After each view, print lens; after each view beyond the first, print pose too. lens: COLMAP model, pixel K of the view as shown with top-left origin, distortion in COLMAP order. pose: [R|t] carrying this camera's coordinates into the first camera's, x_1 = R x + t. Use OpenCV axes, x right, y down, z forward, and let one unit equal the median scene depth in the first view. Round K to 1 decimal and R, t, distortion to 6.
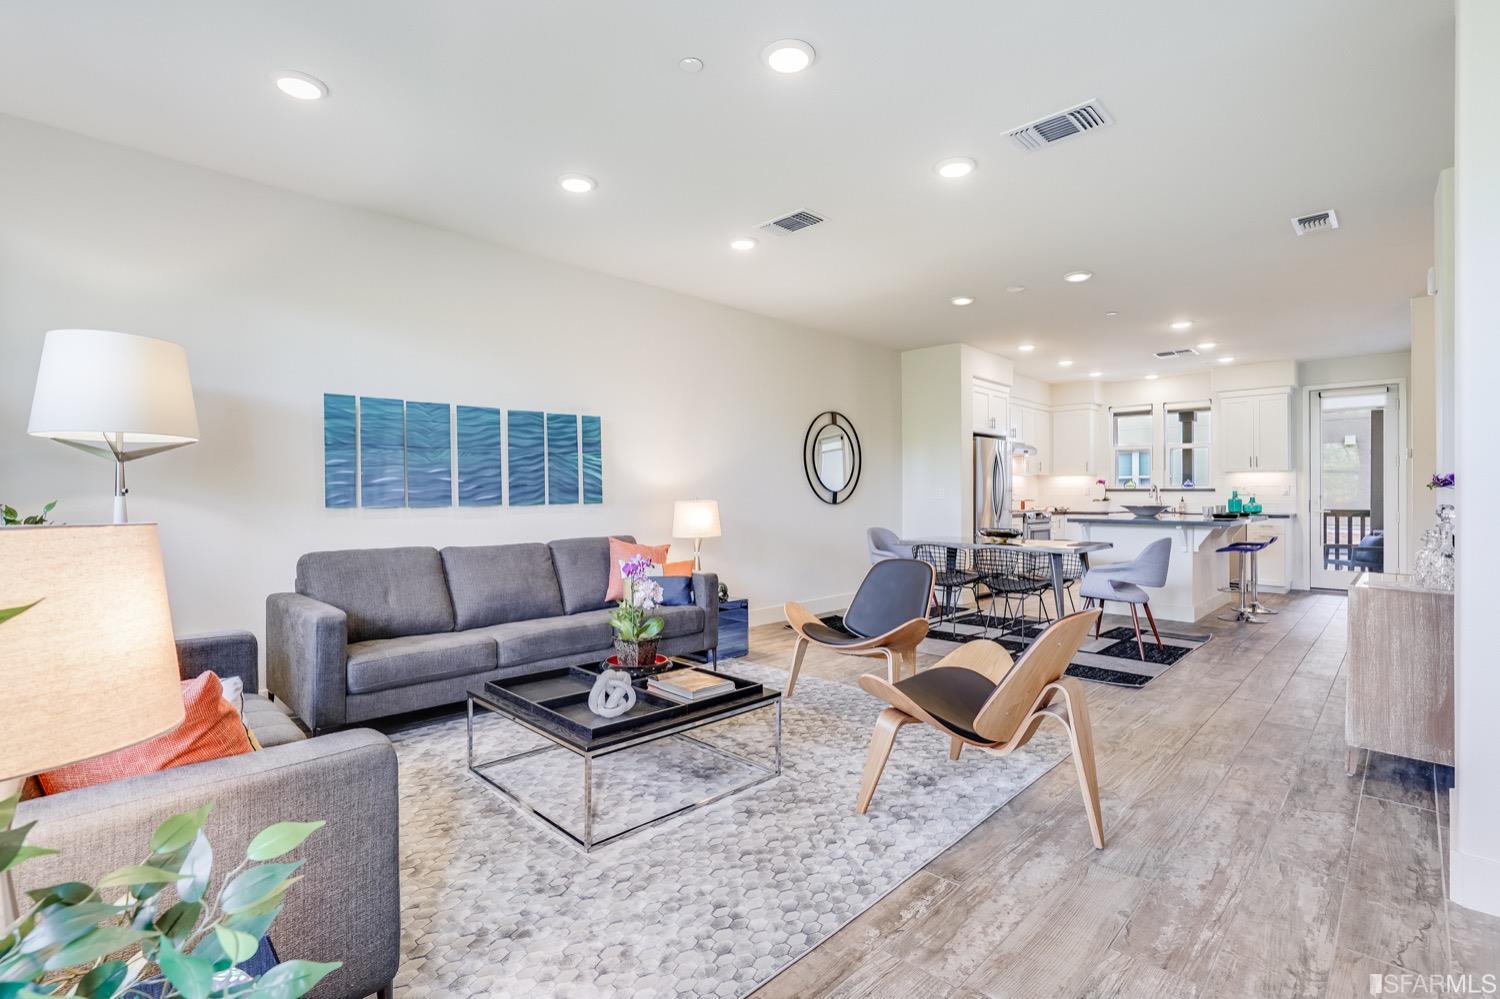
lens RADIAL K [[706.4, 0, 748.2], [0, 706.4, 492.6], [0, 0, 1]] dist [-0.039462, 0.020067]
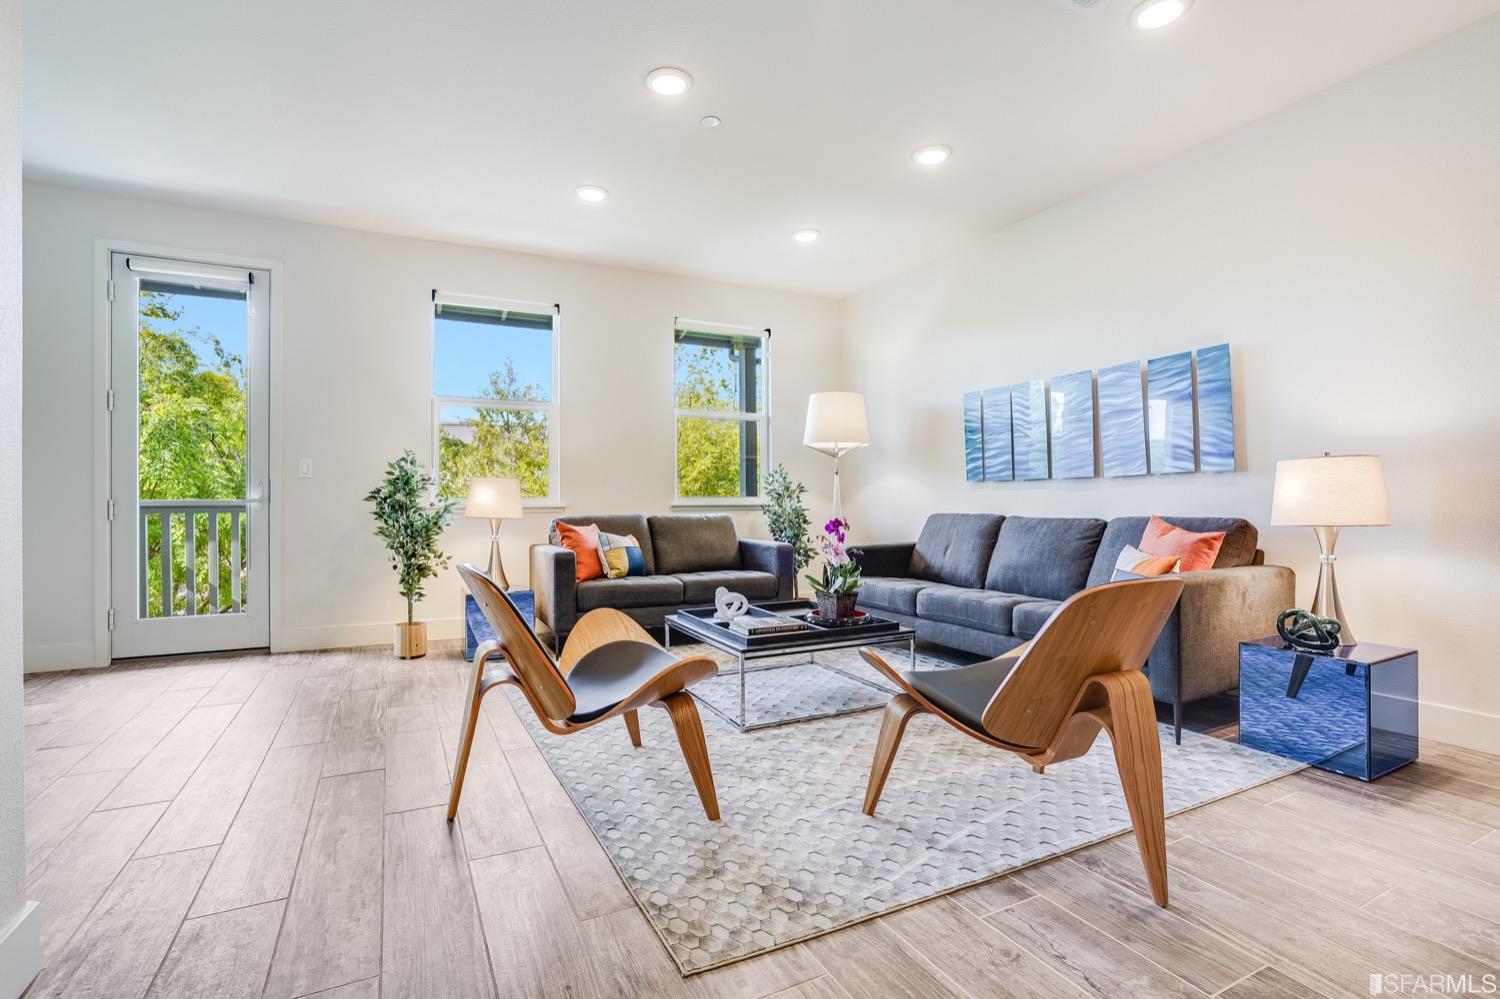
lens RADIAL K [[706.4, 0, 748.2], [0, 706.4, 492.6], [0, 0, 1]] dist [-0.039462, 0.020067]
pose [[-0.318231, -0.002741, -0.948009, 0.585184], [0.014375, 0.999867, -0.007717, 0.035228], [0.947904, -0.016083, -0.318149, 0.776408]]
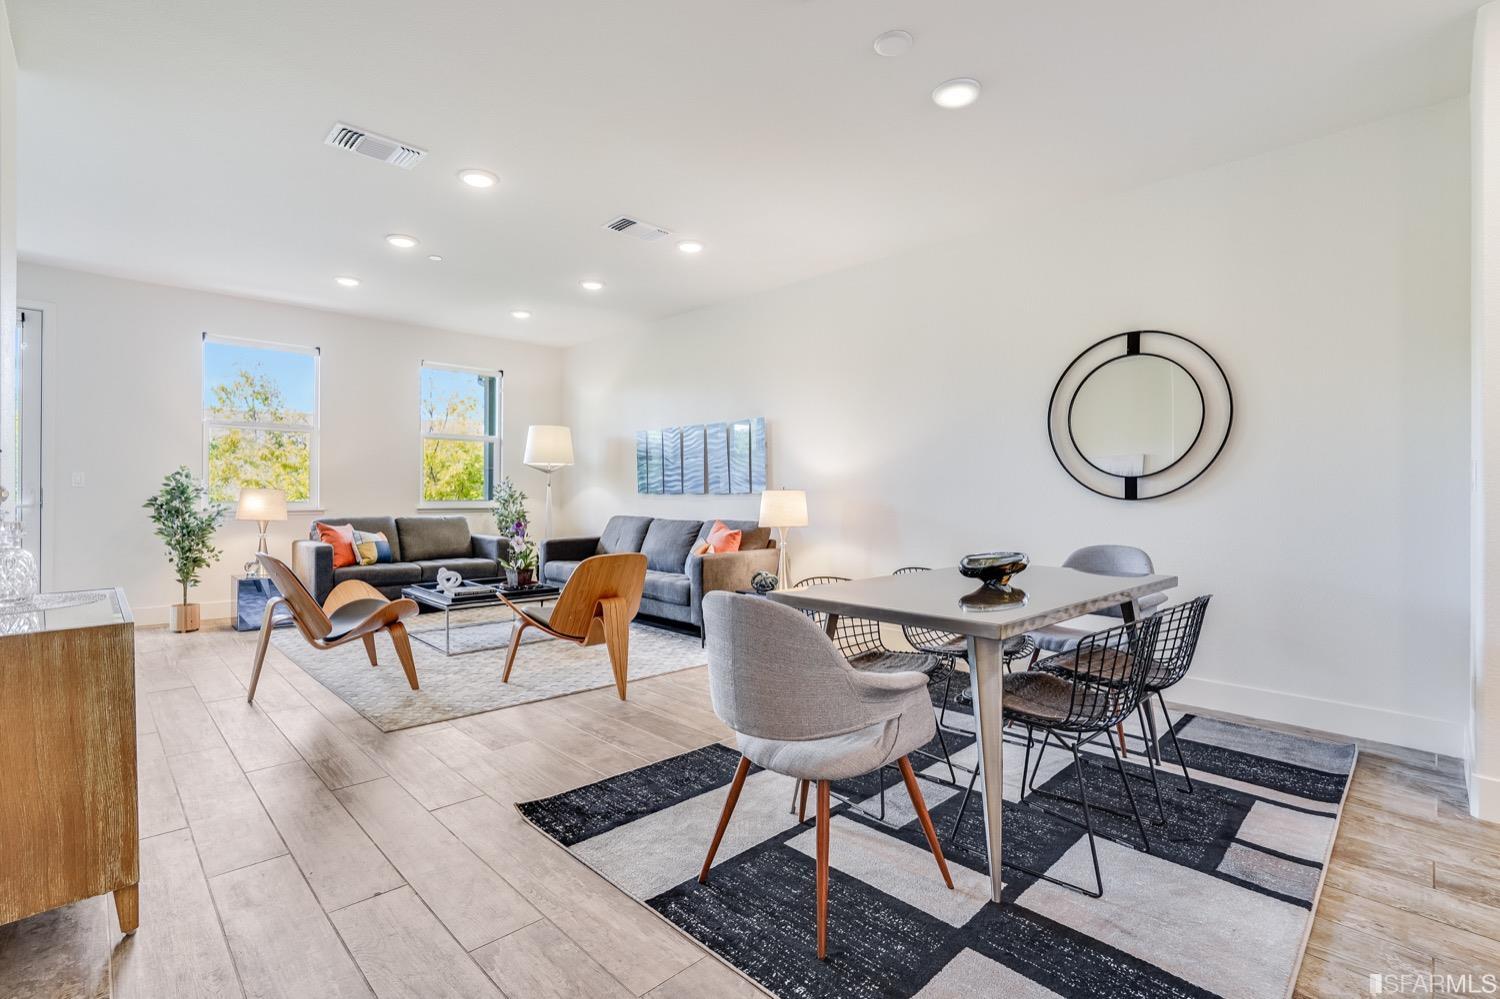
lens RADIAL K [[706.4, 0, 748.2], [0, 706.4, 492.6], [0, 0, 1]] dist [-0.039462, 0.020067]
pose [[-0.029232, 0.006496, -0.999552, 0.941398], [0.004632, 0.999969, 0.006364, 0.008187], [0.999562, -0.004444, -0.029261, 1.004226]]
